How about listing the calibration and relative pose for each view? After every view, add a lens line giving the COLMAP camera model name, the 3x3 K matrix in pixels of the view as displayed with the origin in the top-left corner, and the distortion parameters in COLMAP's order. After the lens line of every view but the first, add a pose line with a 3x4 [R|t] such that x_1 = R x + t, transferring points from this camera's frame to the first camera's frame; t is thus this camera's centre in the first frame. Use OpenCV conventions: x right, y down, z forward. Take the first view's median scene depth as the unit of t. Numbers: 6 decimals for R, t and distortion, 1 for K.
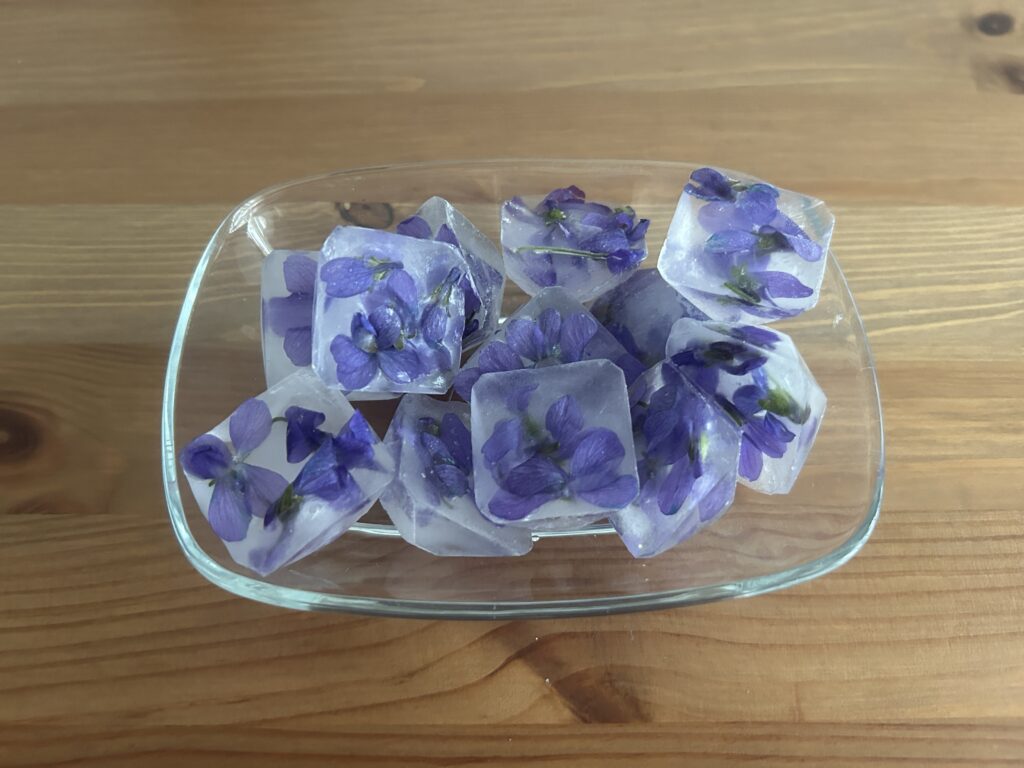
lens RADIAL K [[778.3, 0, 514.3], [0, 778.3, 388.3], [0, 0, 1]] dist [-0.001178, -0.024175]
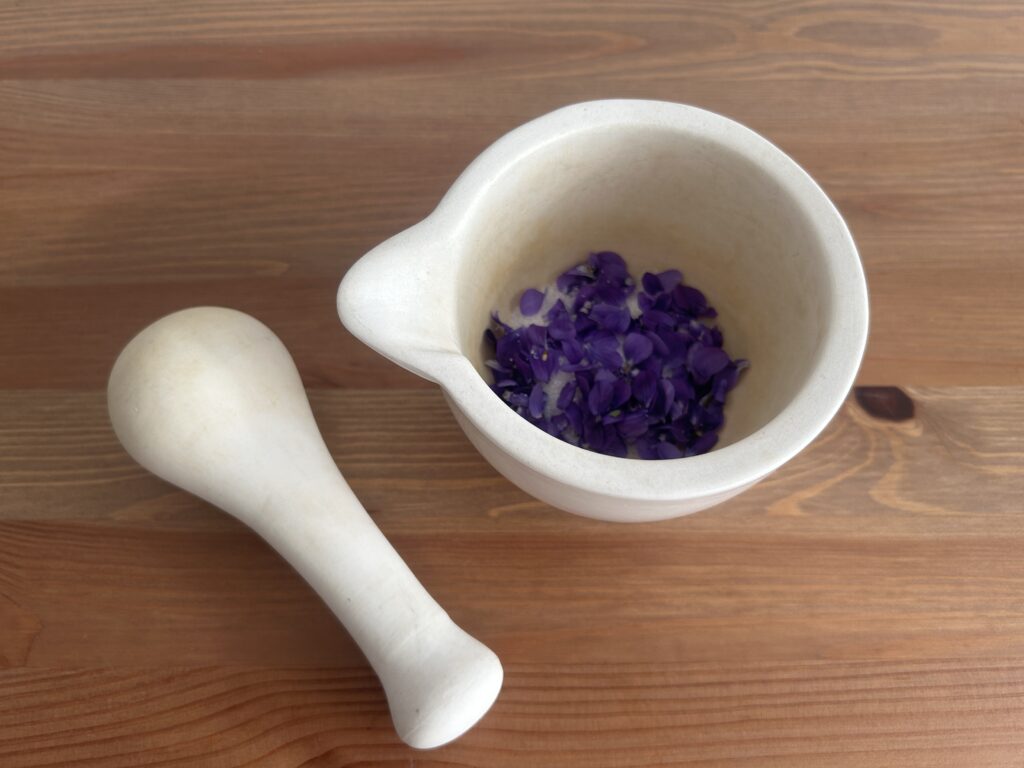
lens RADIAL K [[778.3, 0, 519.0], [0, 778.3, 389.7], [0, 0, 1]] dist [-0.001178, -0.024175]
pose [[0.999986, -0.002072, 0.004862, 0.330704], [0.001583, 0.995133, 0.098525, -0.463066], [-0.005042, -0.098516, 0.995123, -0.284777]]
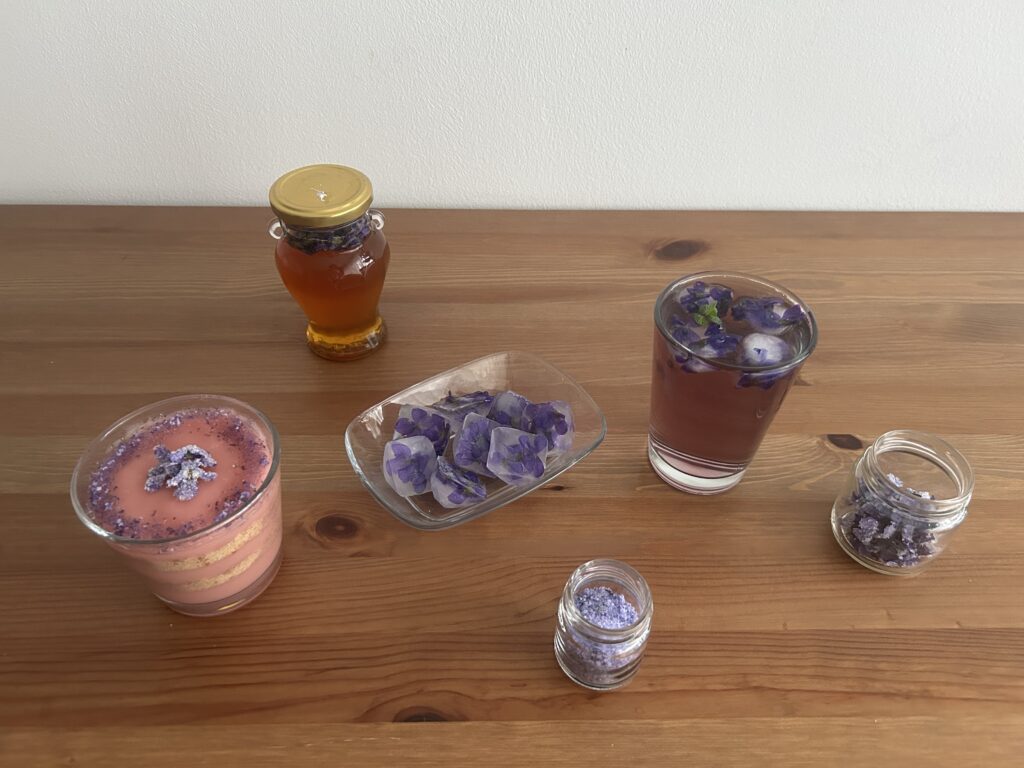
lens RADIAL K [[778.3, 0, 507.1], [0, 778.3, 377.0], [0, 0, 1]] dist [-0.001178, -0.024175]
pose [[0.999984, -0.003007, 0.004785, -0.188369], [0.004474, 0.938489, -0.345280, 0.496132], [-0.003452, 0.345295, 0.938488, -1.511299]]
